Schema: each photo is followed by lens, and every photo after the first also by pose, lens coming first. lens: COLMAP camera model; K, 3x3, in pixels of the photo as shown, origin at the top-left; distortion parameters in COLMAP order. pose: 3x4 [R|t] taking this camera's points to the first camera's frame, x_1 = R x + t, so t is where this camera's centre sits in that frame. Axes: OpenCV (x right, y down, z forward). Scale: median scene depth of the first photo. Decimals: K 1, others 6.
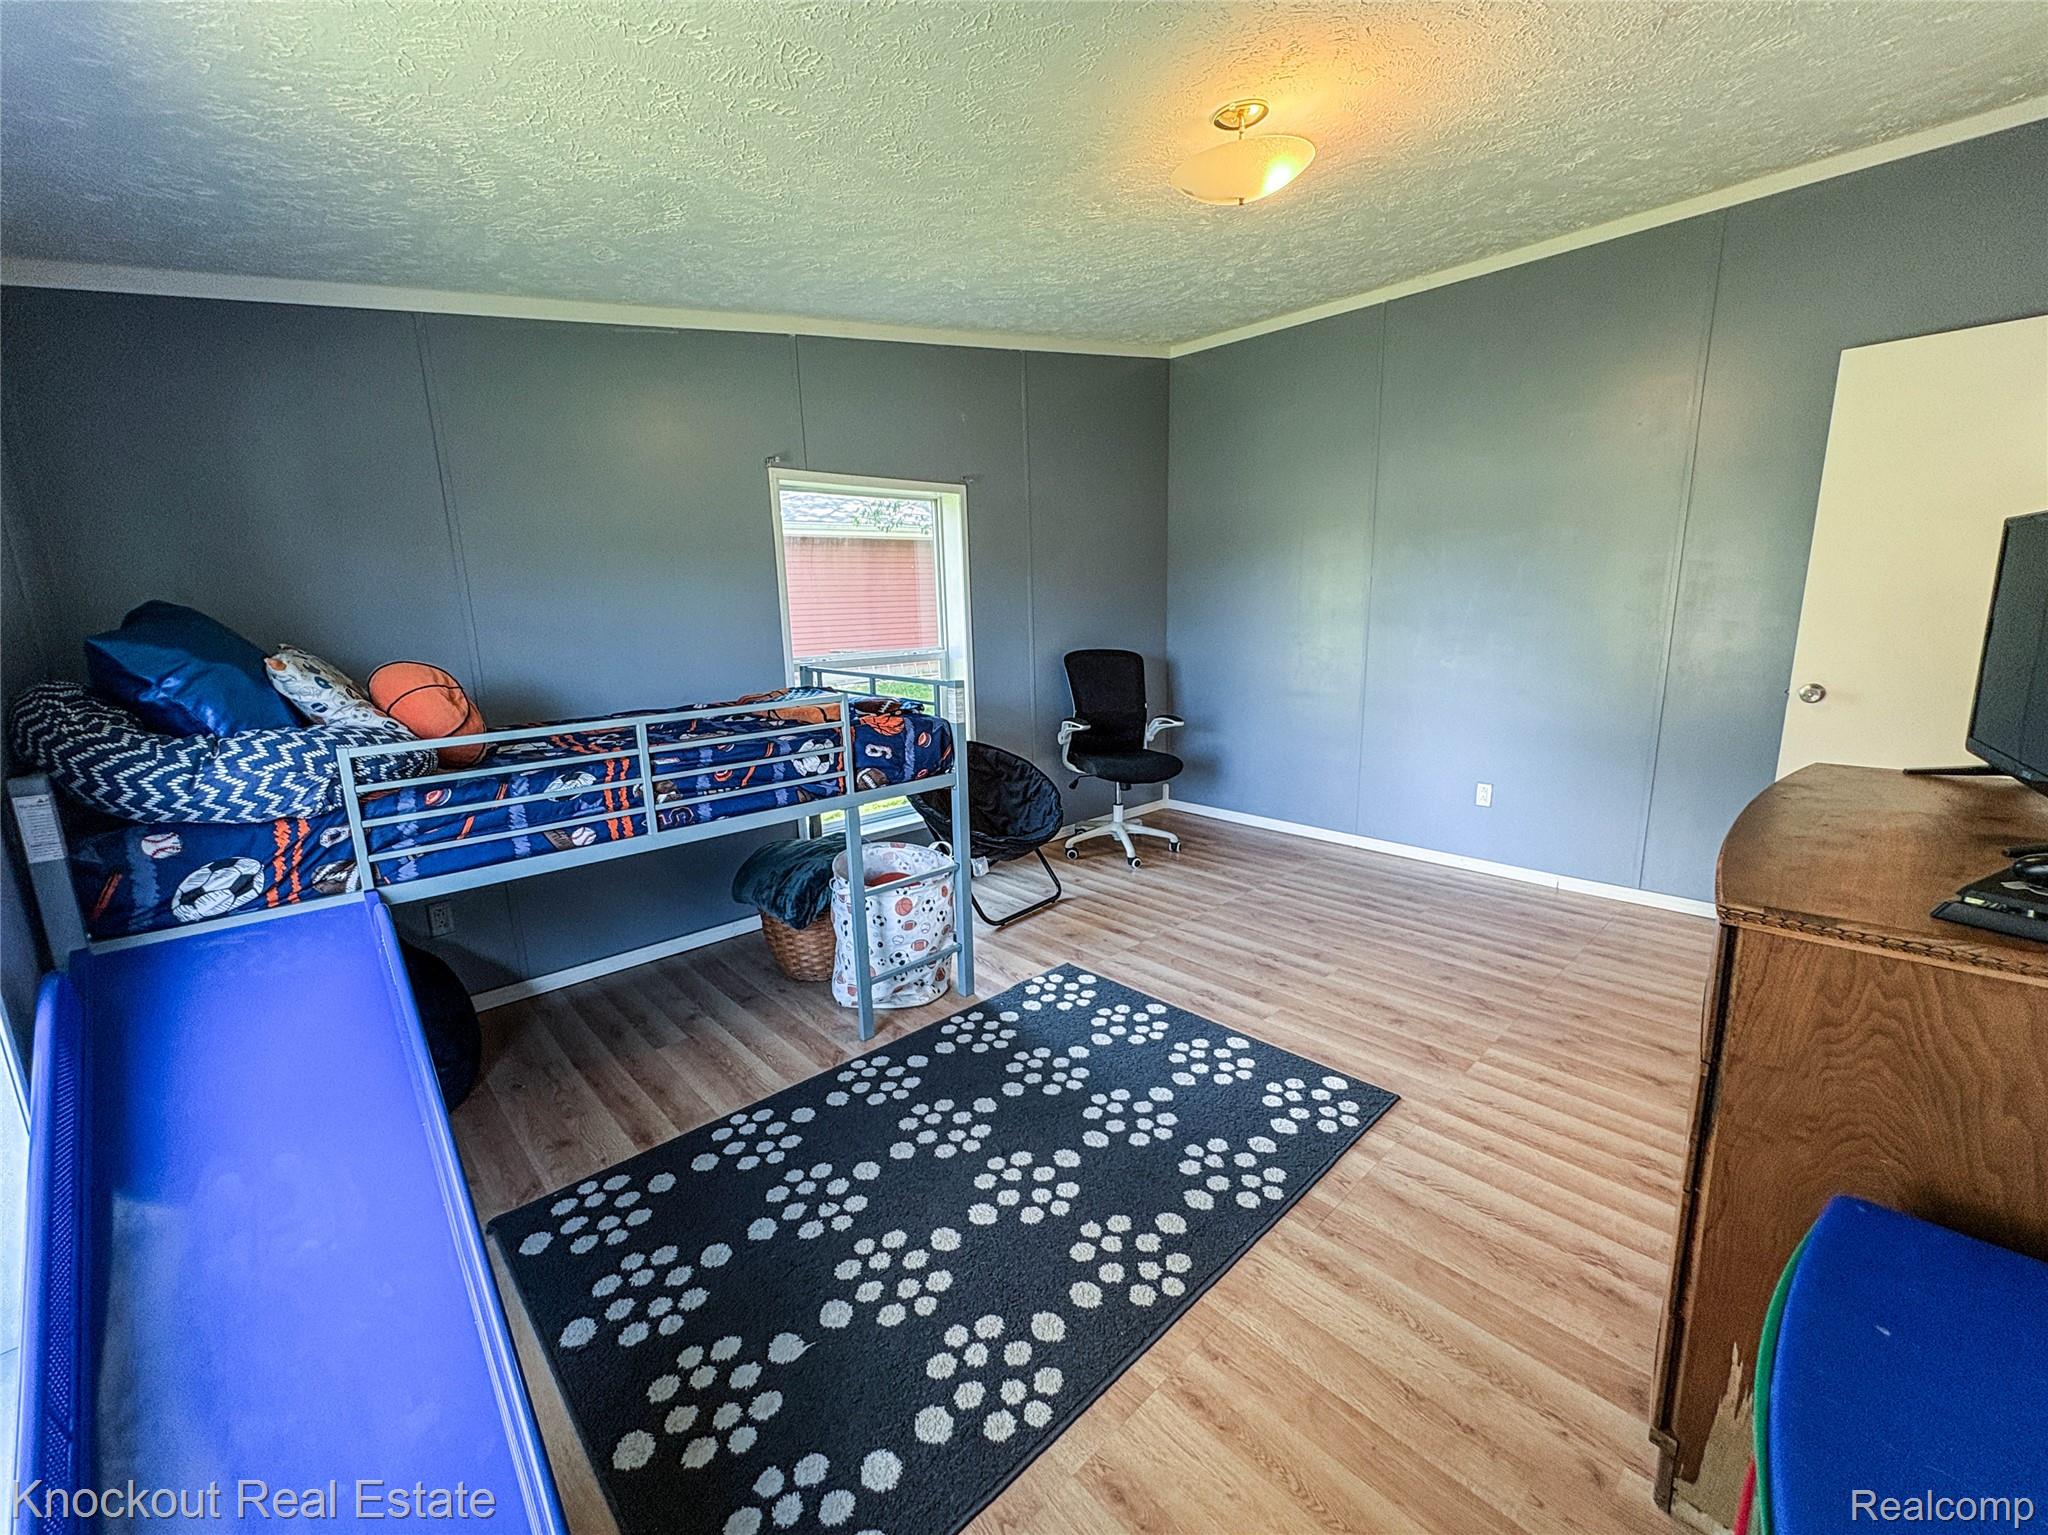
lens RADIAL K [[843.4, 0, 1024.6], [0, 843.4, 768.7], [0, 0, 1]] dist [-0.000089, 0.000146]
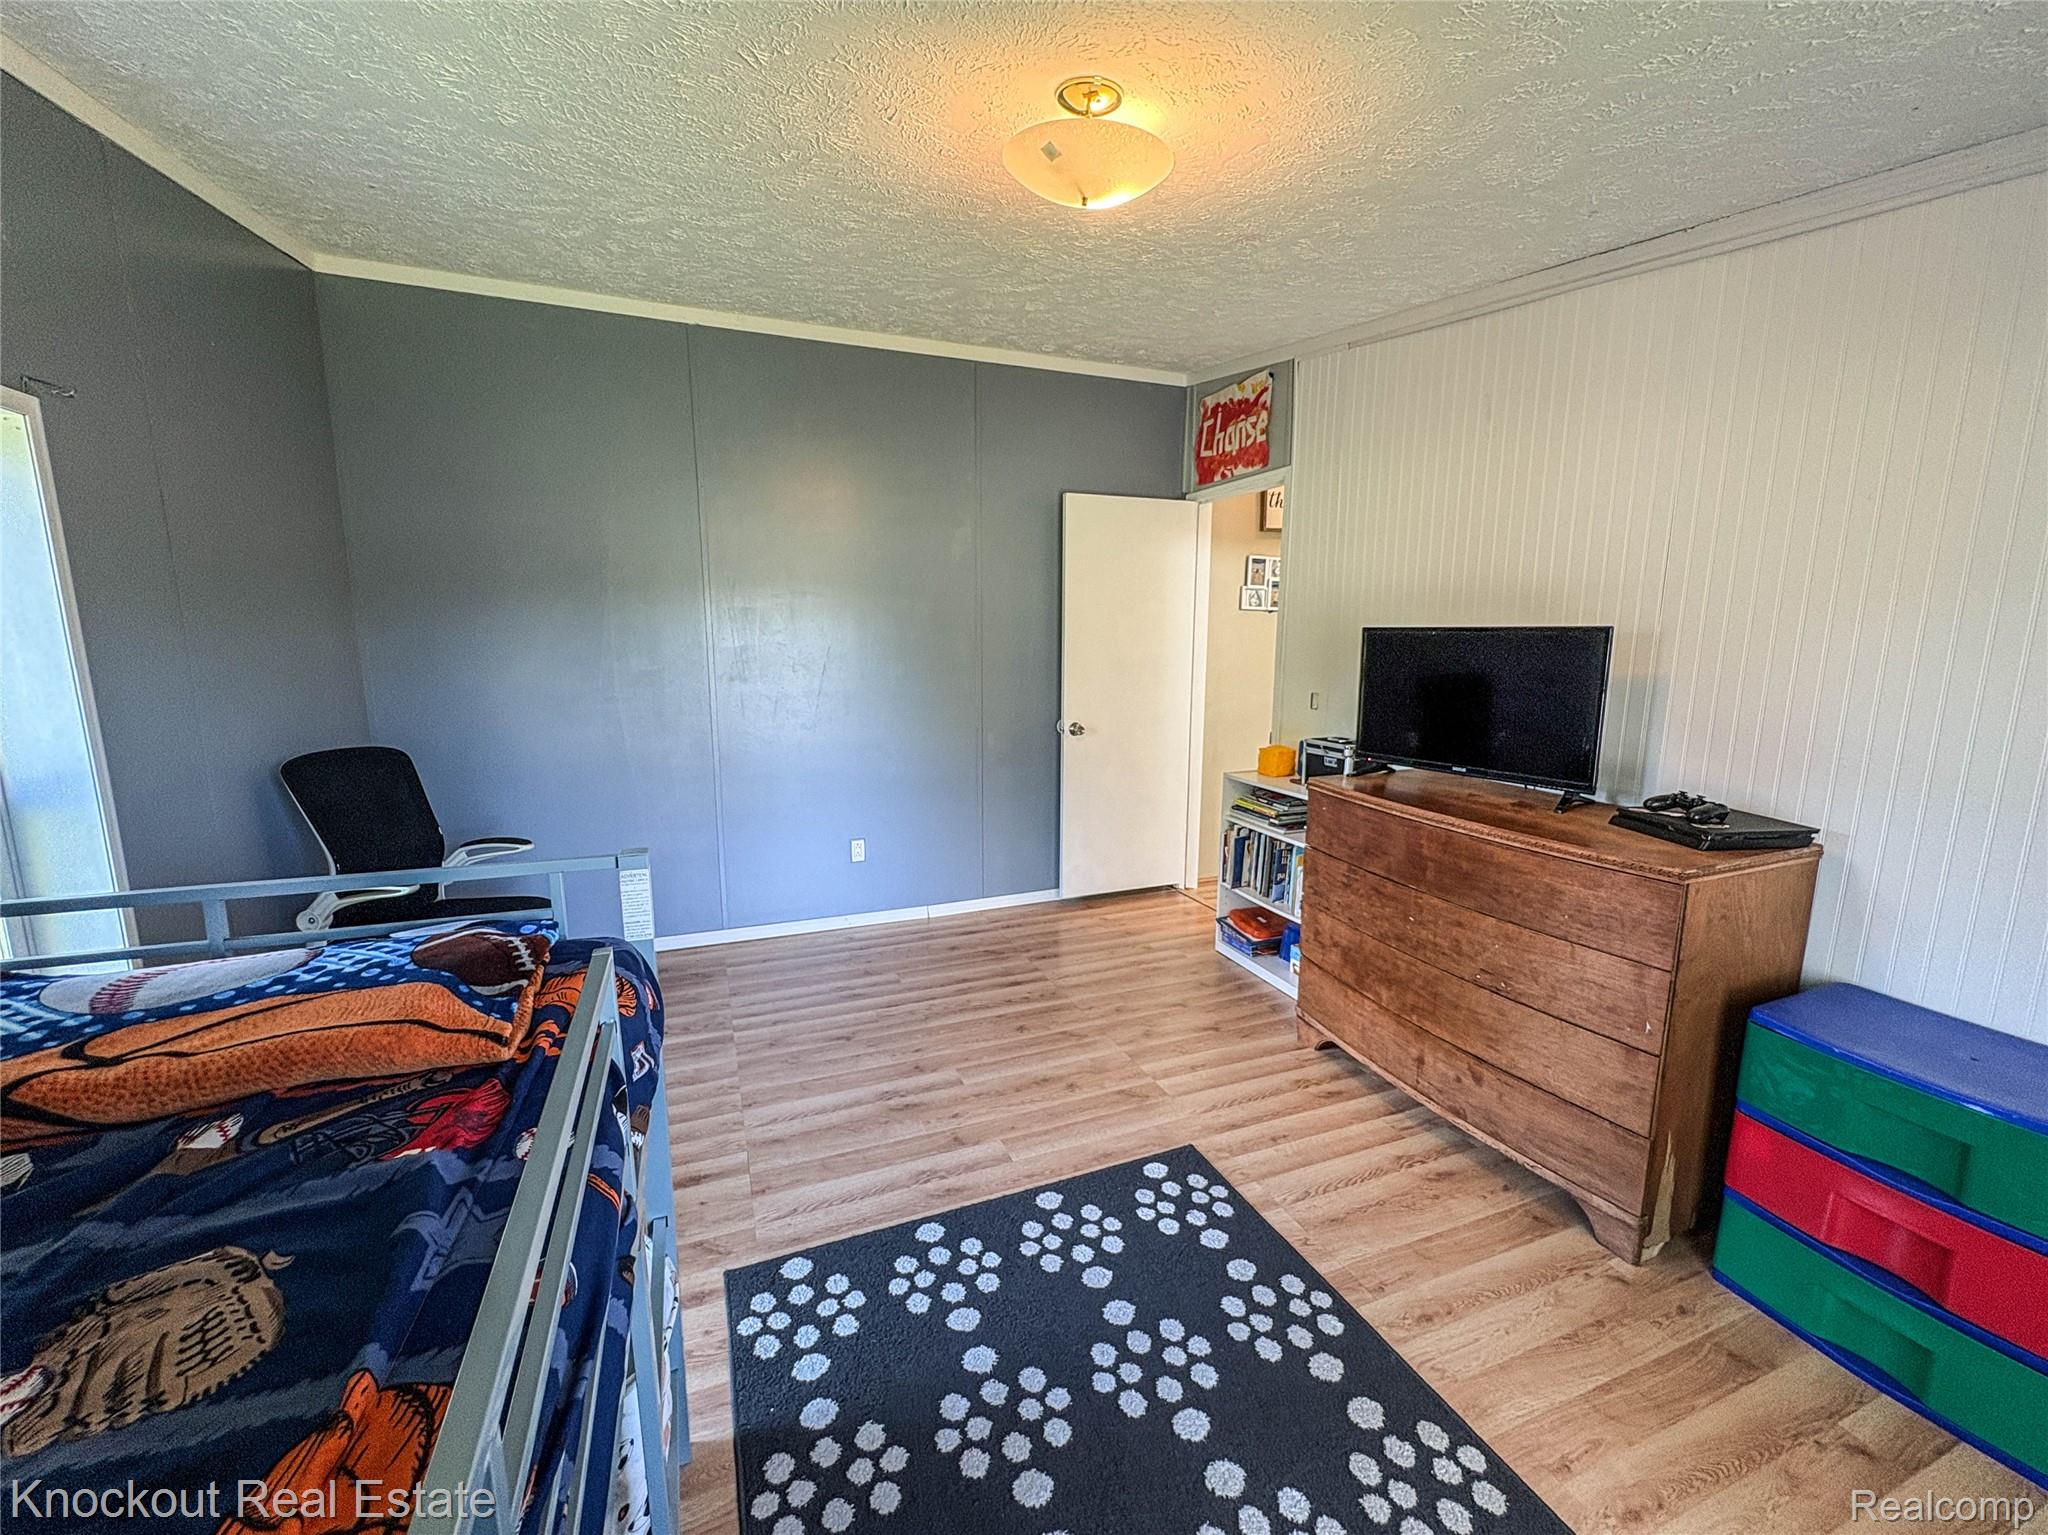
lens RADIAL K [[823.8, 0, 1038.9], [0, 823.8, 766.4], [0, 0, 1]] dist [0.000674, -0.000018]
pose [[0.358333, -0.122847, 0.925476, -0.483599], [0.171870, 0.983042, 0.063942, -0.160811], [-0.917637, 0.136149, 0.373370, 0.692465]]
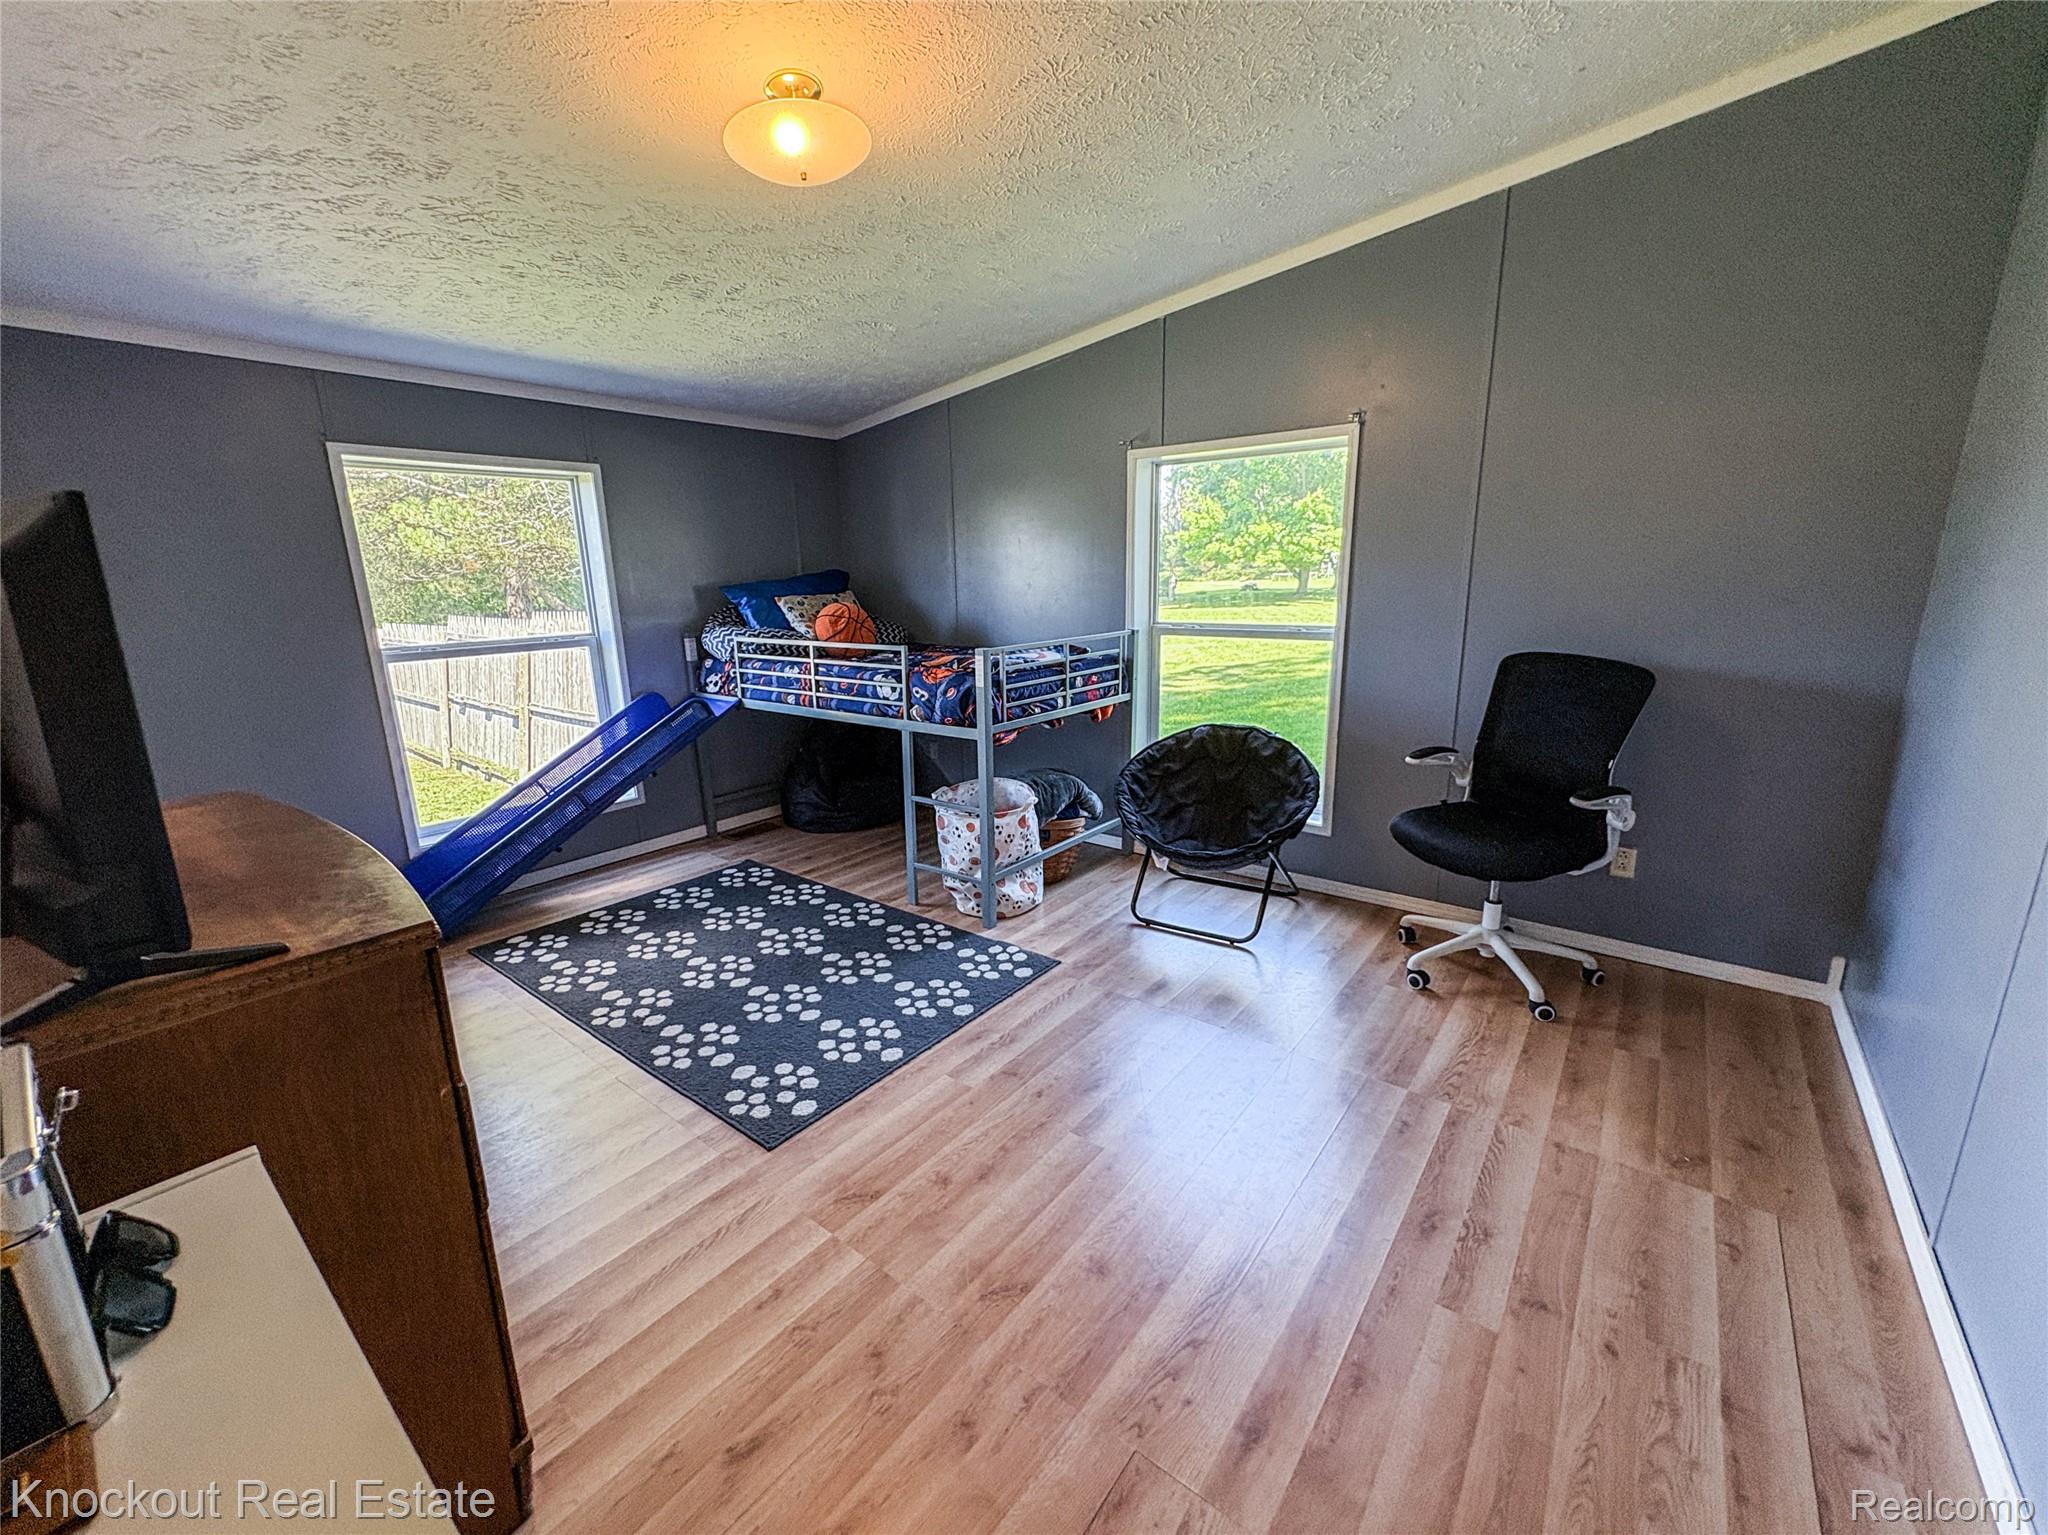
lens RADIAL K [[843.4, 0, 1024.6], [0, 843.4, 768.7], [0, 0, 1]] dist [-0.000089, 0.000146]
pose [[0.142877, 0.248013, -0.958163, 1.187687], [-0.178709, 0.958648, 0.221491, -0.239533], [0.973473, 0.139586, 0.181291, 0.993335]]
